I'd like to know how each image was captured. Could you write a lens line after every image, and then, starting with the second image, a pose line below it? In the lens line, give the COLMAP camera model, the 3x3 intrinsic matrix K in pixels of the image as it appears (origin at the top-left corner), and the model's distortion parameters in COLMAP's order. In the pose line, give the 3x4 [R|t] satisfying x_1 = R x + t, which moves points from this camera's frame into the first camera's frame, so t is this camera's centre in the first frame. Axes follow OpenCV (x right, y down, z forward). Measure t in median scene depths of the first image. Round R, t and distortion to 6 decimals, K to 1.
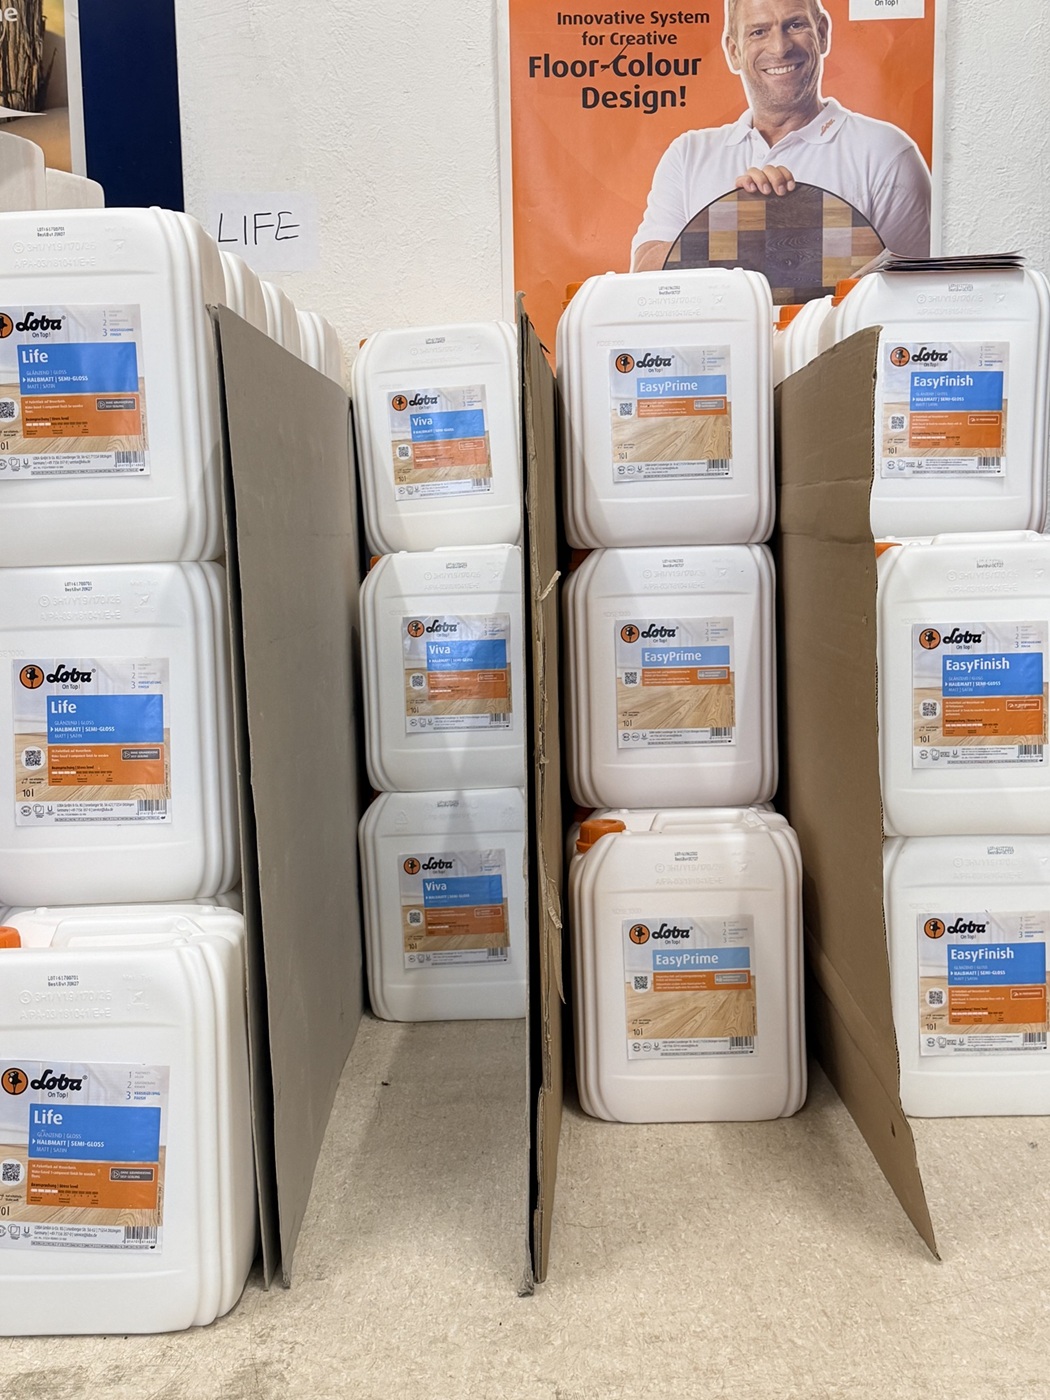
lens RADIAL K [[1814.2, 0, 525.0], [0, 1814.2, 700.0], [0, 0, 1]] dist [0.156049, 0.001125]
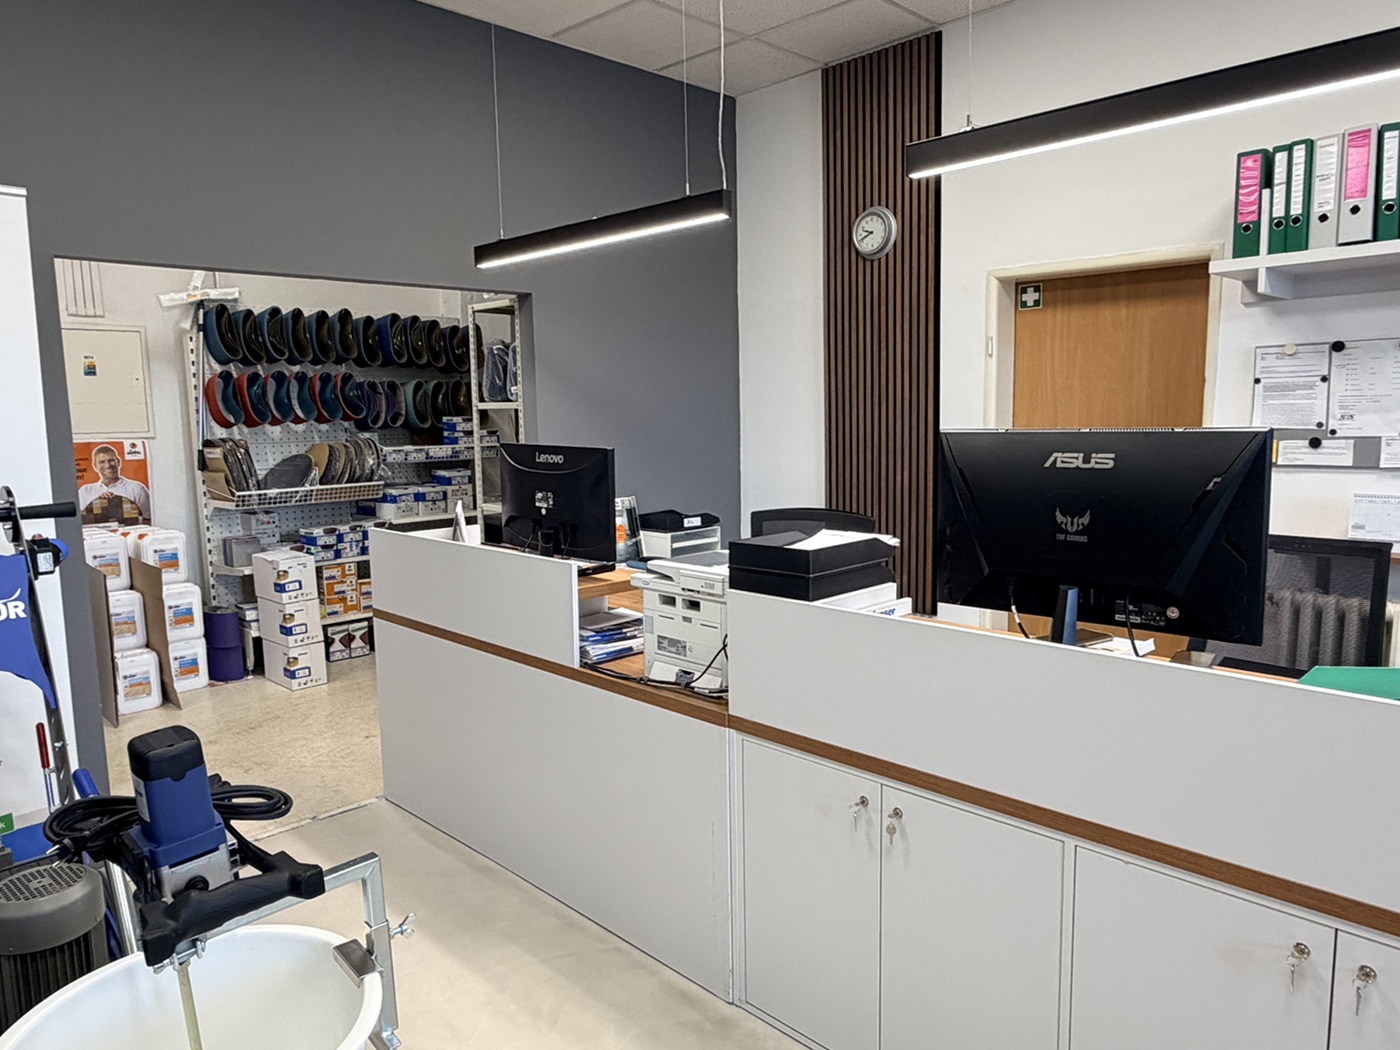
lens RADIAL K [[970.1, 0, 700.0], [0, 970.1, 525.0], [0, 0, 1]] dist [0.003774, 0.000331]
pose [[0.704027, -0.073963, 0.706311, -0.530702], [0.072801, 0.996839, 0.031821, -0.194578], [-0.706431, 0.029017, 0.707186, -1.668637]]
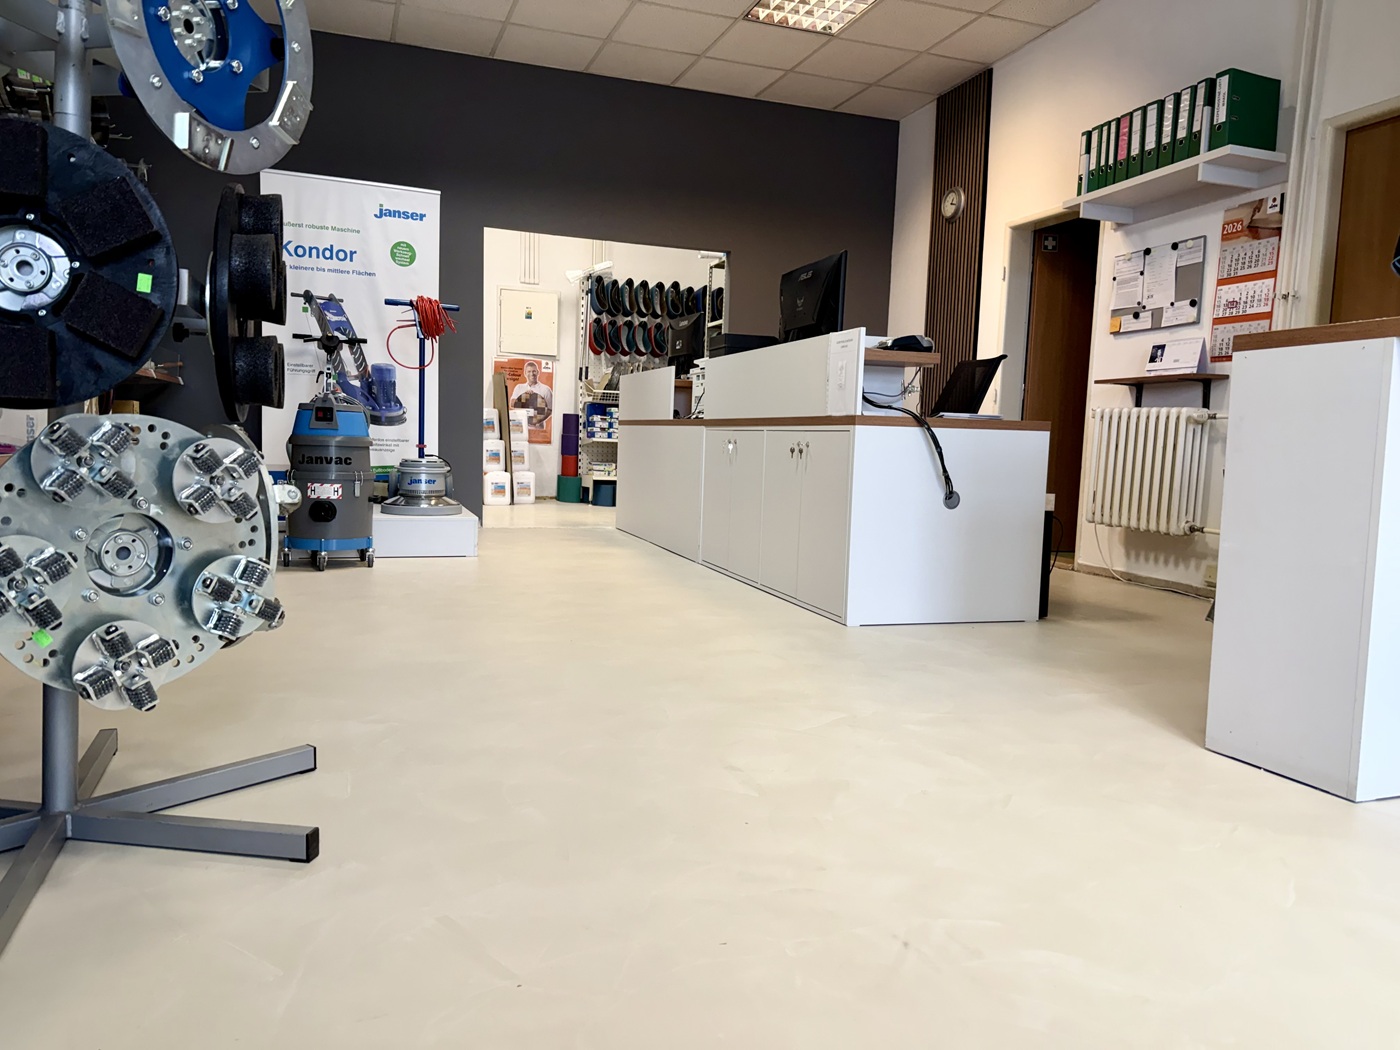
lens RADIAL K [[982.8, 0, 700.0], [0, 982.8, 525.0], [0, 0, 1]] dist [0.091898, -0.167399]
pose [[0.942838, 0.030878, 0.331817, -0.532838], [-0.026504, 0.999492, -0.017700, 0.303312], [-0.332195, 0.007894, 0.943178, -3.003713]]
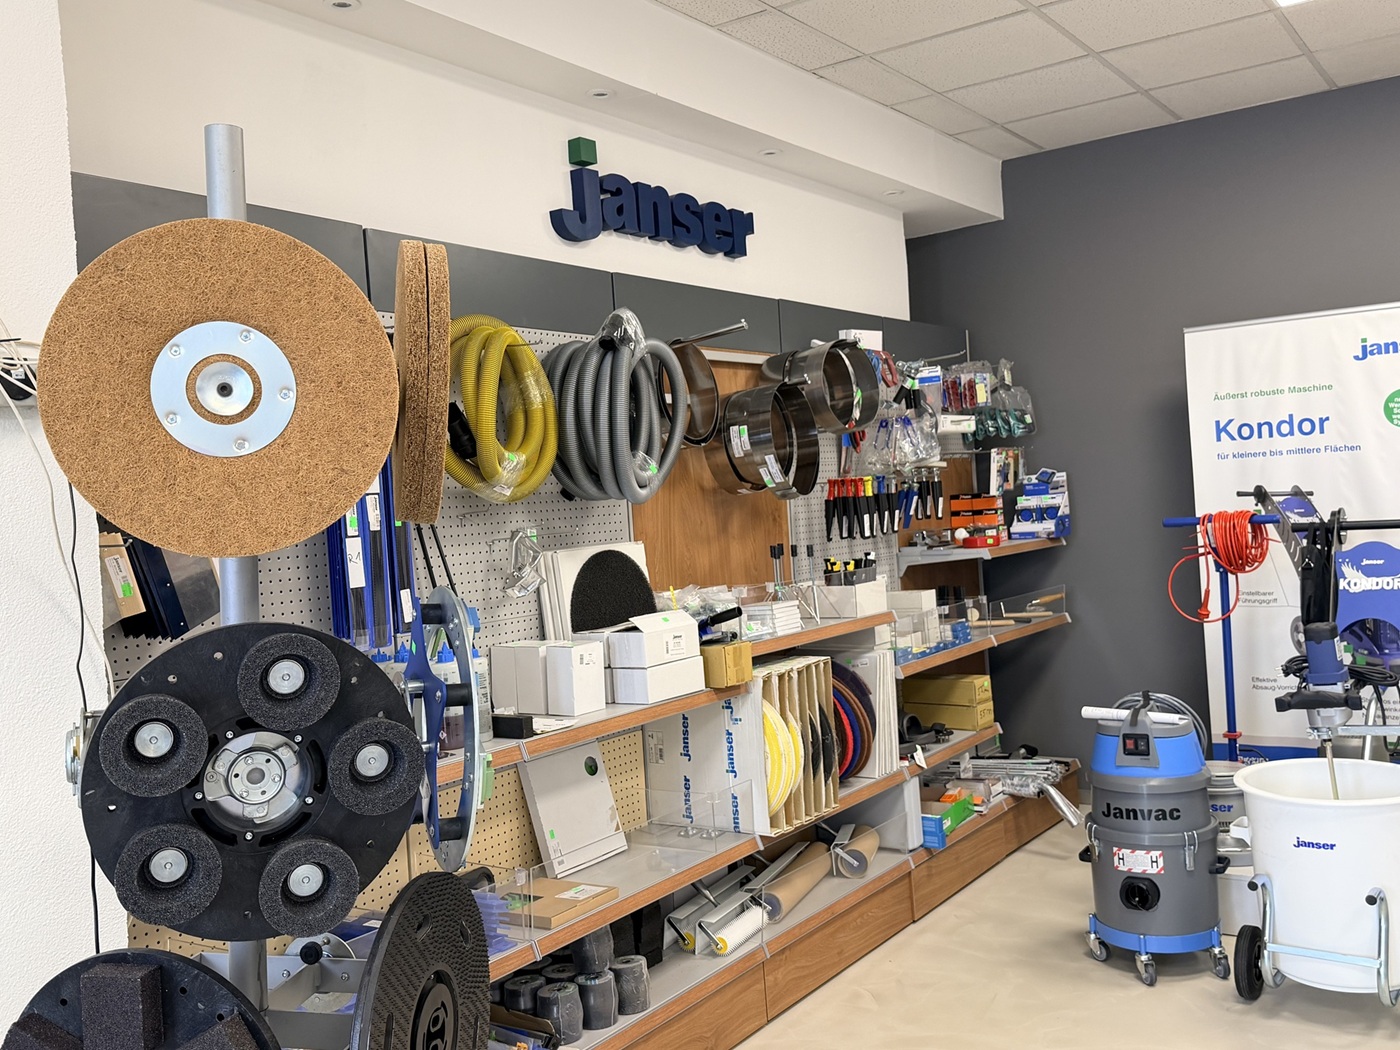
lens RADIAL K [[1303.7, 0, 700.0], [0, 1303.7, 525.0], [0, 0, 1]] dist [0.130752, -0.259414]
pose [[0.823755, -0.010681, -0.566845, -0.085358], [-0.020197, 0.998635, -0.048167, -0.104706], [0.566586, 0.051127, 0.822415, -2.758111]]
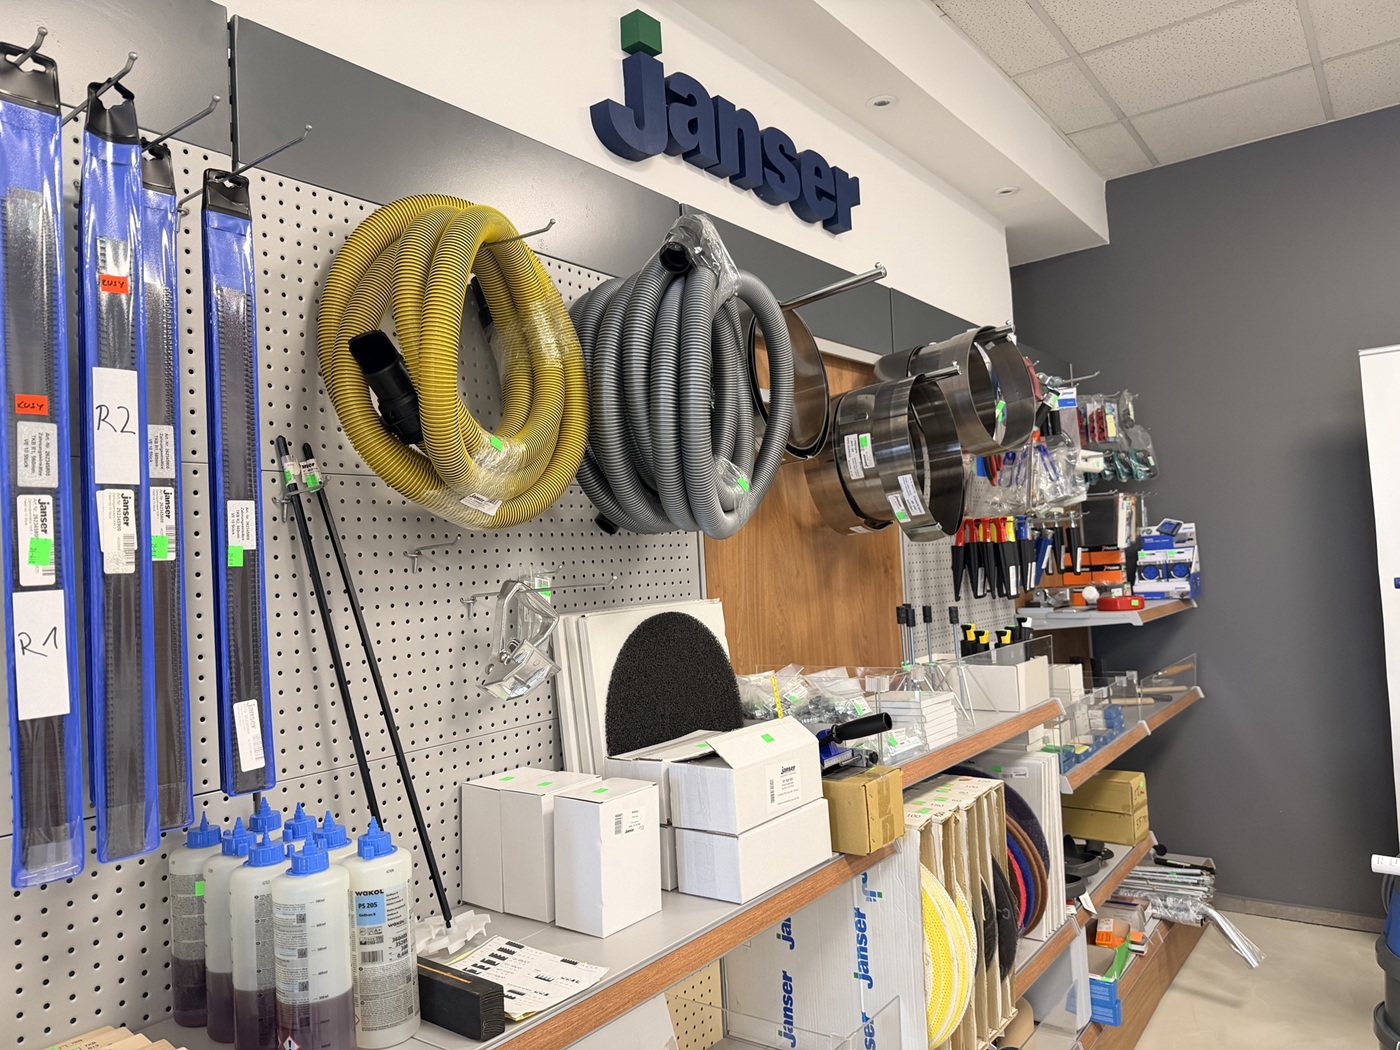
lens RADIAL K [[982.8, 0, 700.0], [0, 982.8, 525.0], [0, 0, 1]] dist [0.091898, -0.167399]
pose [[0.804731, -0.032336, -0.592758, -0.619489], [-0.035554, 0.994098, -0.102499, -0.139679], [0.592574, 0.103559, 0.798831, -2.097312]]
